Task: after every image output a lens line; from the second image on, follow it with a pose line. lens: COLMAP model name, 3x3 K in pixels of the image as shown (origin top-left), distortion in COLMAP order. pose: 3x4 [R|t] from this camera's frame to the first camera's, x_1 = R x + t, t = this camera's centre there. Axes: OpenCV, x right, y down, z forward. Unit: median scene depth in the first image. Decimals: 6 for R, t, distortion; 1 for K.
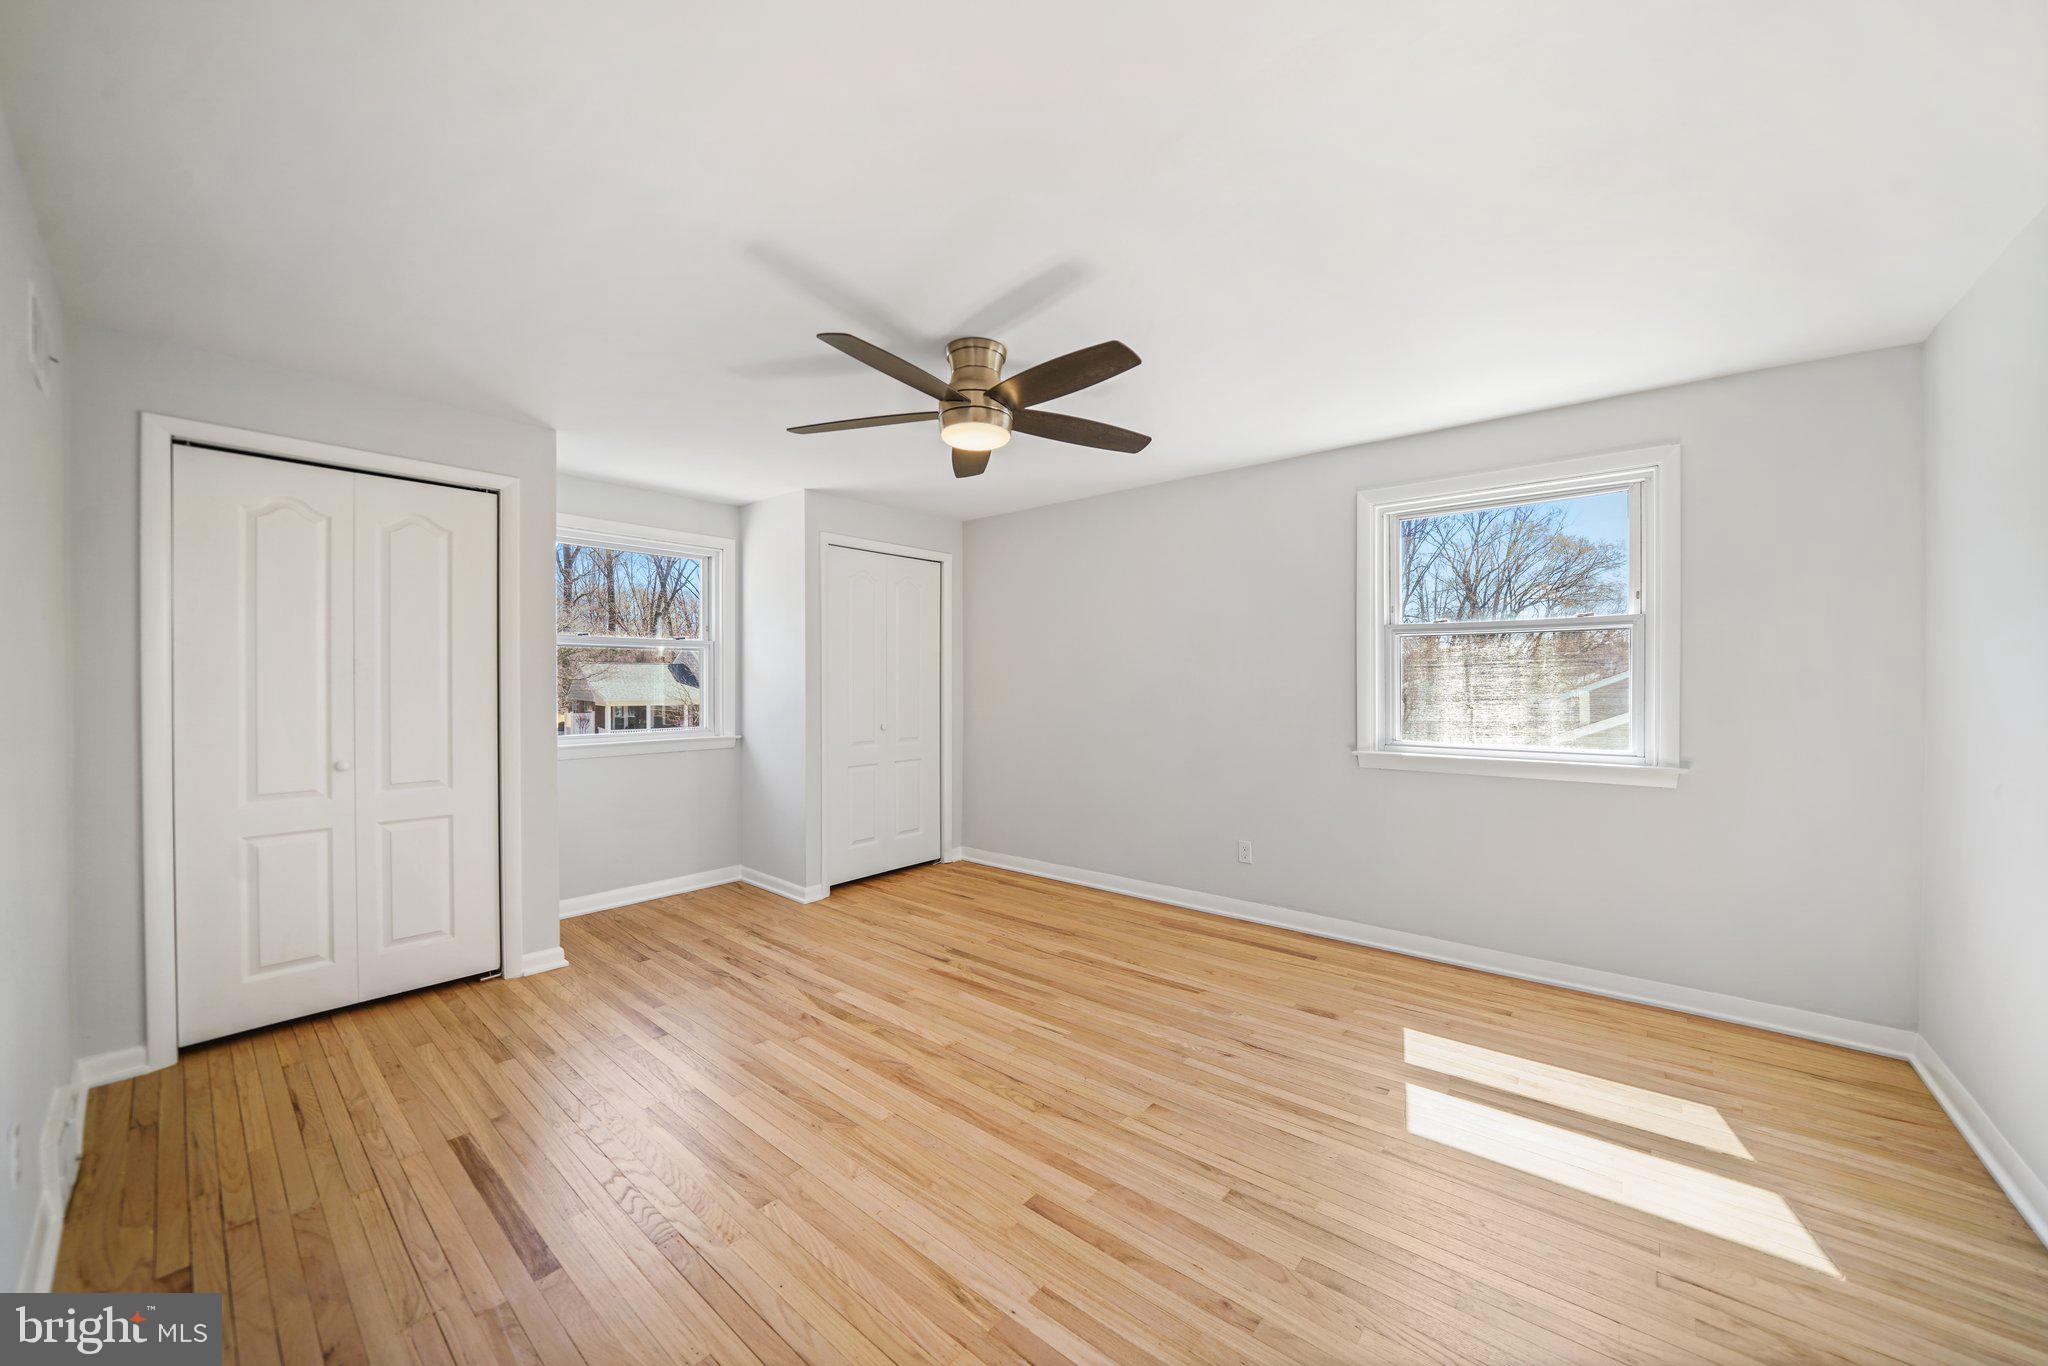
lens RADIAL K [[748.1, 0, 1024.9], [0, 748.1, 688.9], [0, 0, 1]] dist [-0.018242, 0.000123]
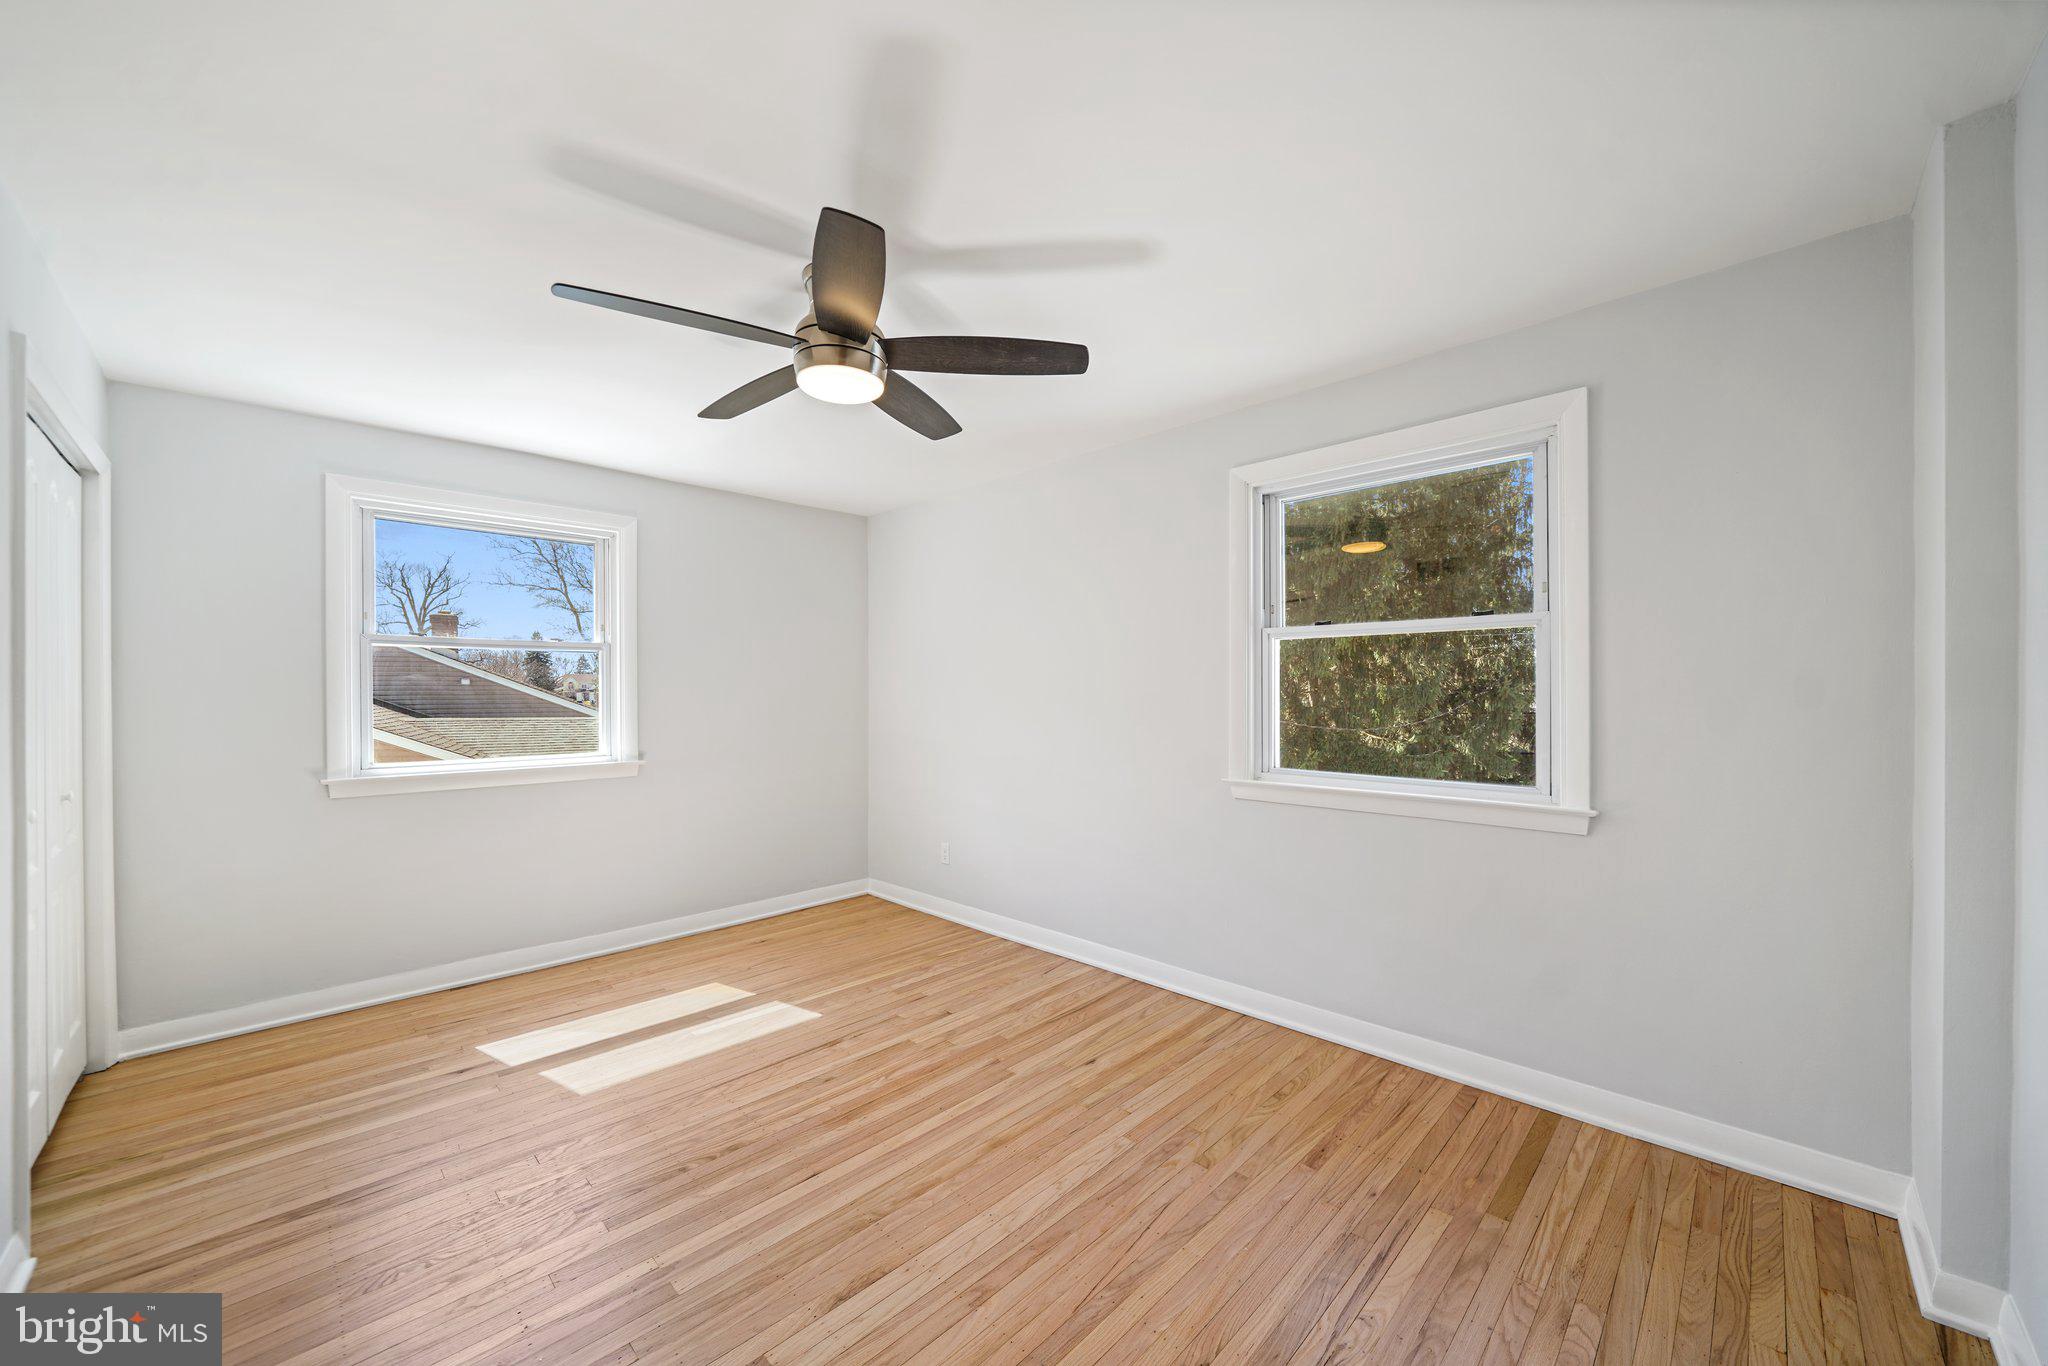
lens RADIAL K [[748.1, 0, 1022.4], [0, 748.1, 686.0], [0, 0, 1]] dist [-0.018242, 0.000123]
pose [[0.080101, 0.011039, 0.996726, -0.390698], [0.010715, 0.999871, -0.011935, -0.003051], [-0.996729, 0.011636, 0.079972, 0.175538]]
